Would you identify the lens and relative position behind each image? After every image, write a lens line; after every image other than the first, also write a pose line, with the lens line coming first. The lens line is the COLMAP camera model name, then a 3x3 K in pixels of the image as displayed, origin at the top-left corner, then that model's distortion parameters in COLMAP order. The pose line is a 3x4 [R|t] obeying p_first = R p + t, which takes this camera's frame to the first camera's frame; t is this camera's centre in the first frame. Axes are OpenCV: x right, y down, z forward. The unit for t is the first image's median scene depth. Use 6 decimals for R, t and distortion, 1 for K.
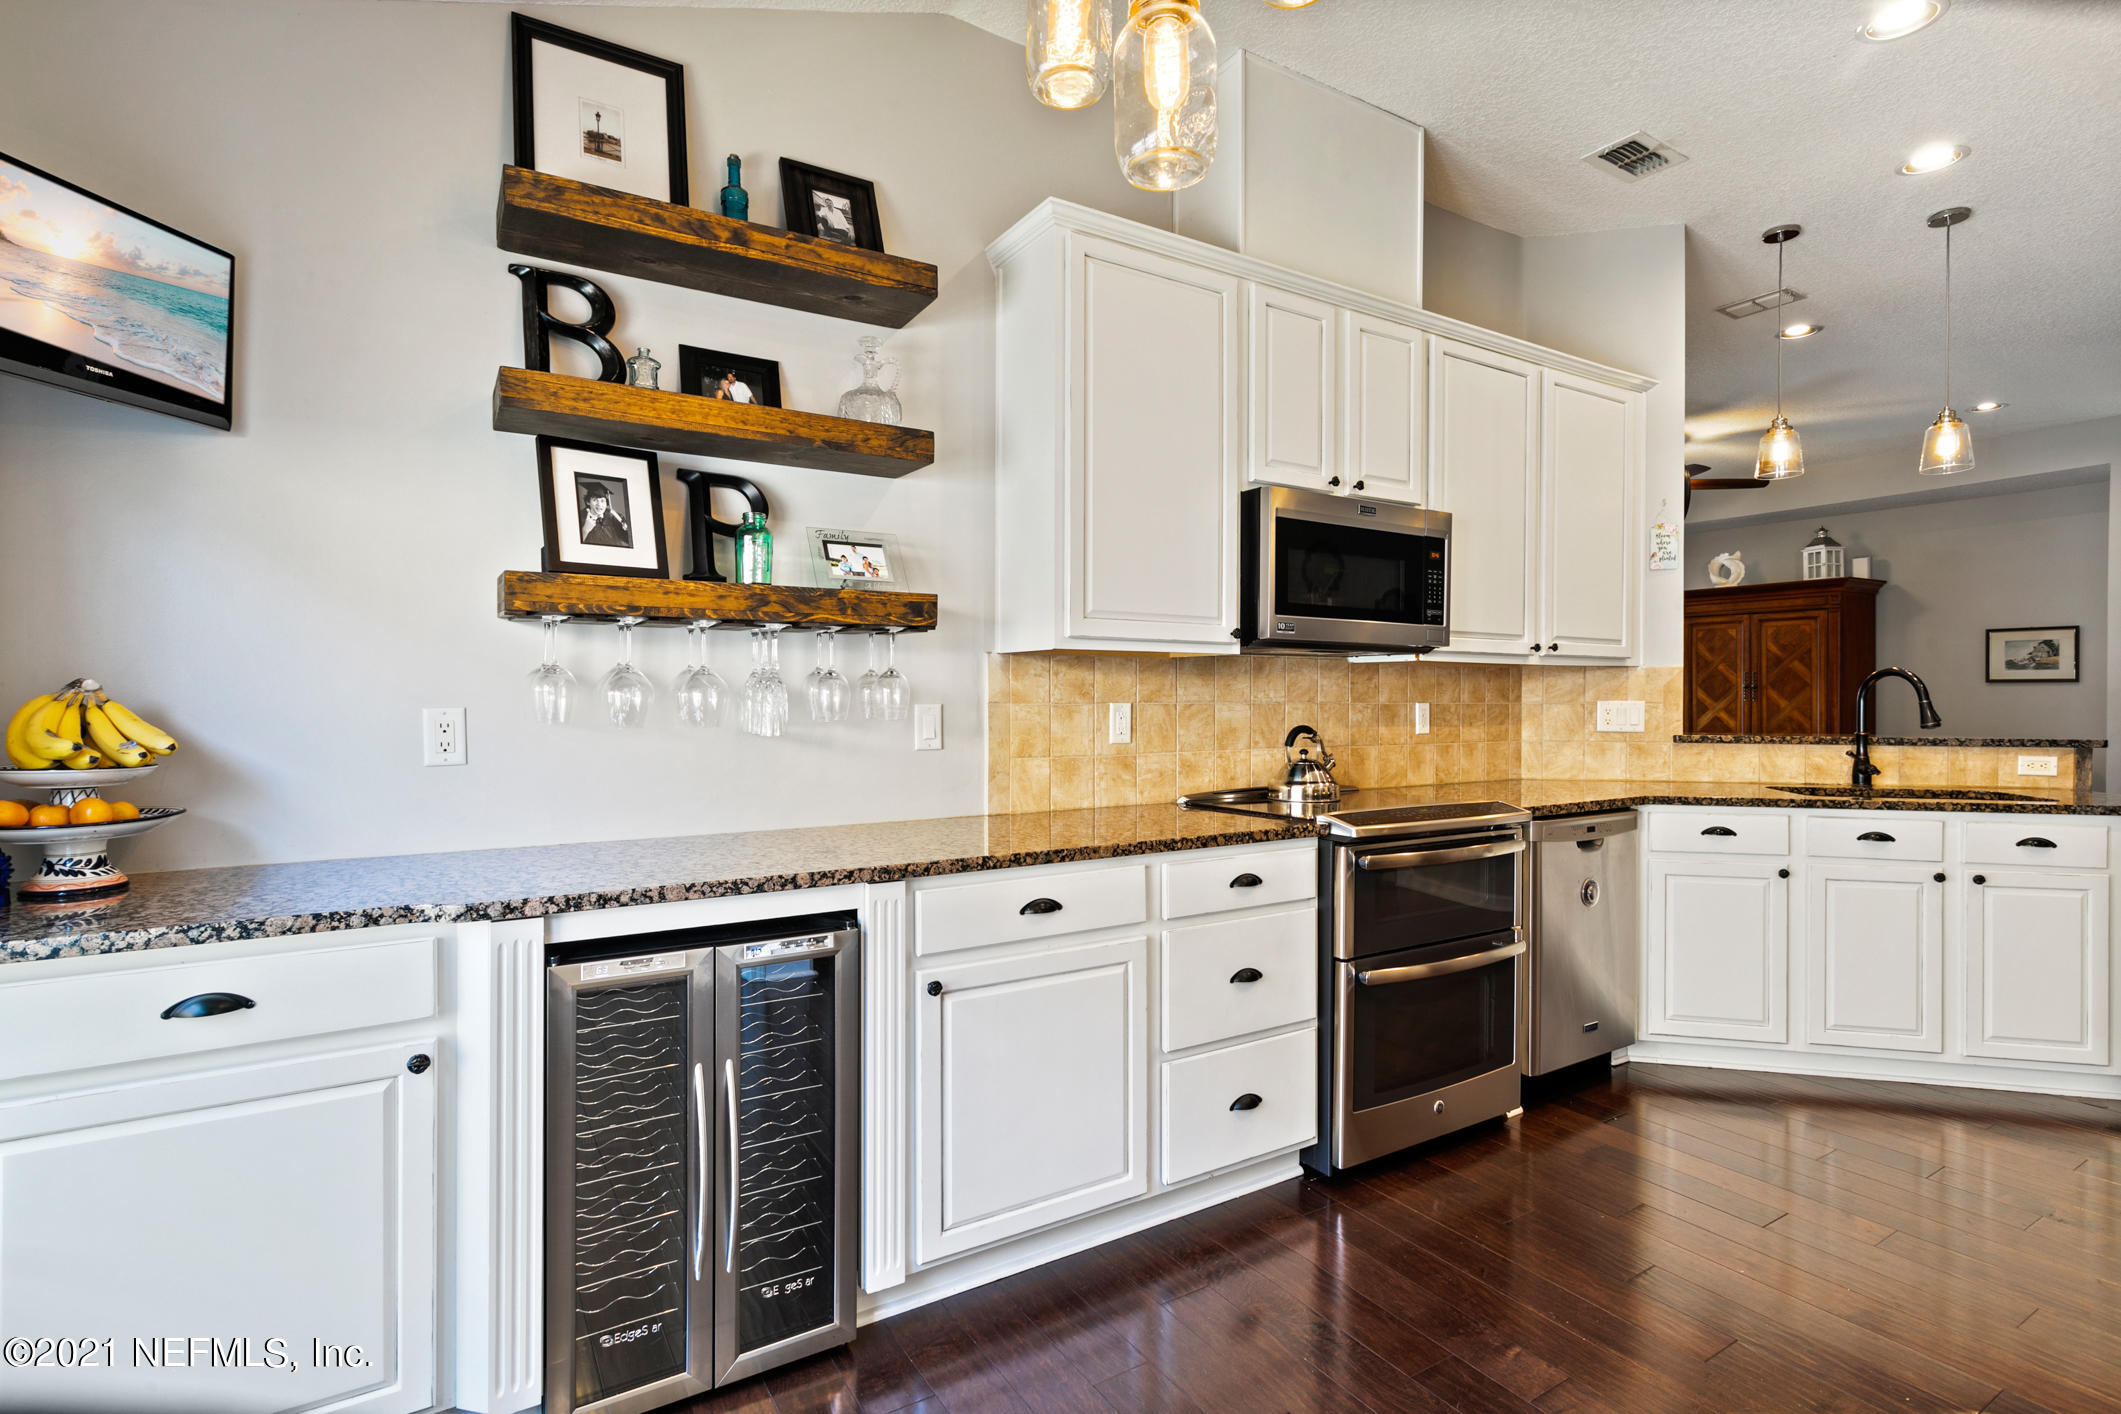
lens RADIAL K [[1039.1, 0, 1068.6], [0, 1039.1, 696.3], [0, 0, 1]] dist [-0.001523, 0.003463]
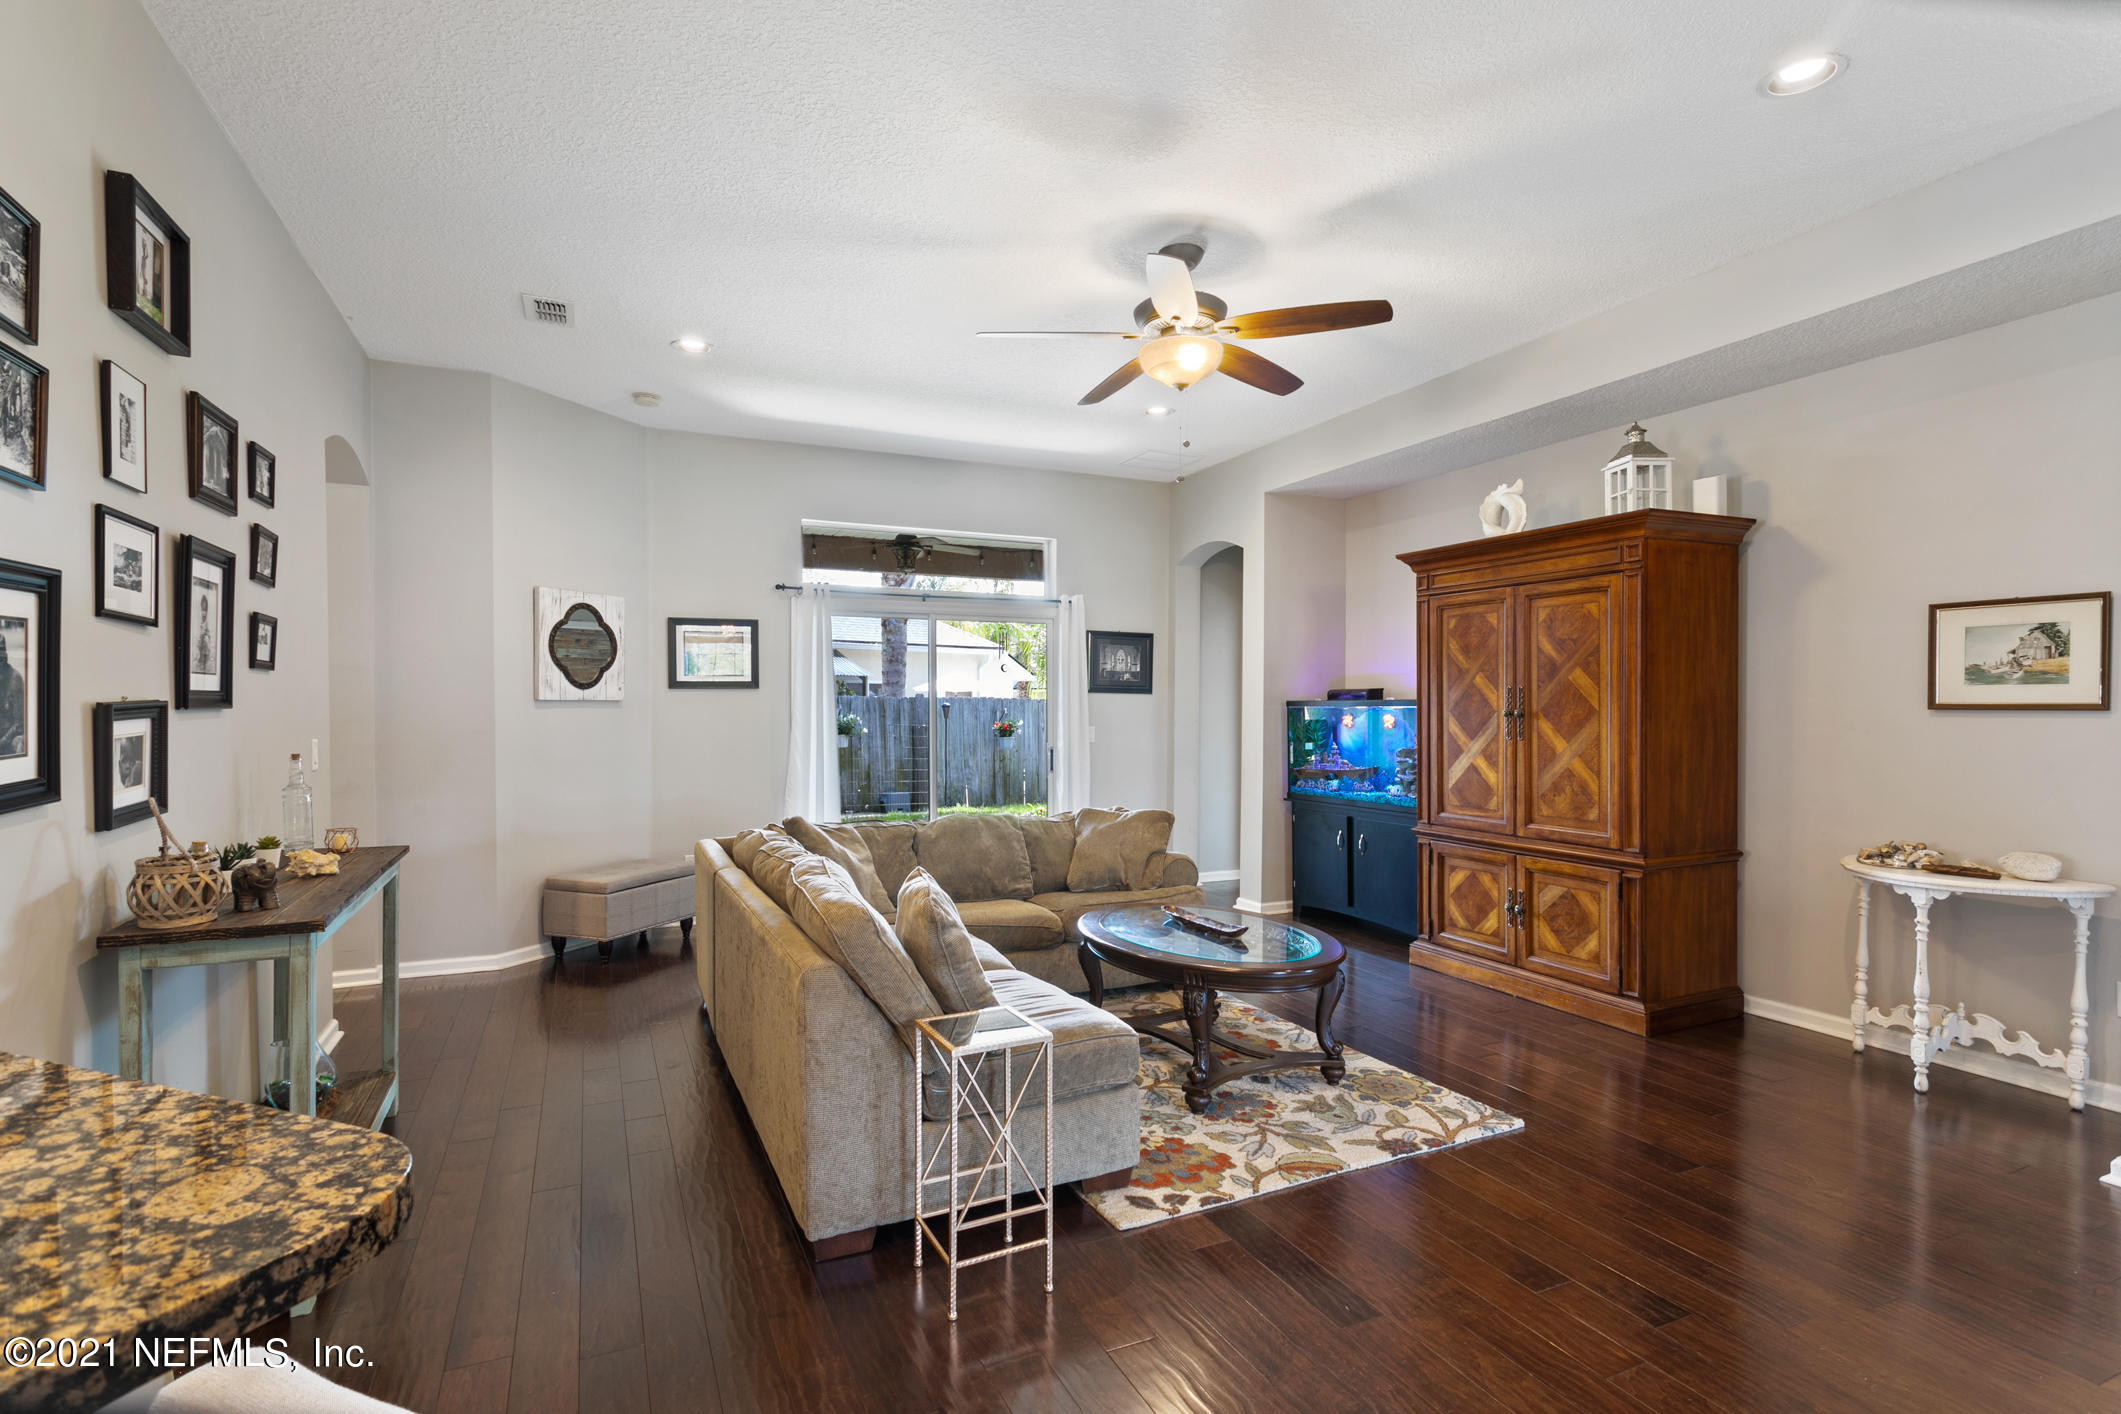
lens RADIAL K [[1039.1, 0, 1076.3], [0, 1039.1, 712.2], [0, 0, 1]] dist [-0.001523, 0.003463]
pose [[0.990829, 0.002823, -0.135091, 0.509125], [-0.002332, 0.999990, 0.003787, -0.012249], [0.135100, -0.003437, 0.990826, 0.418373]]
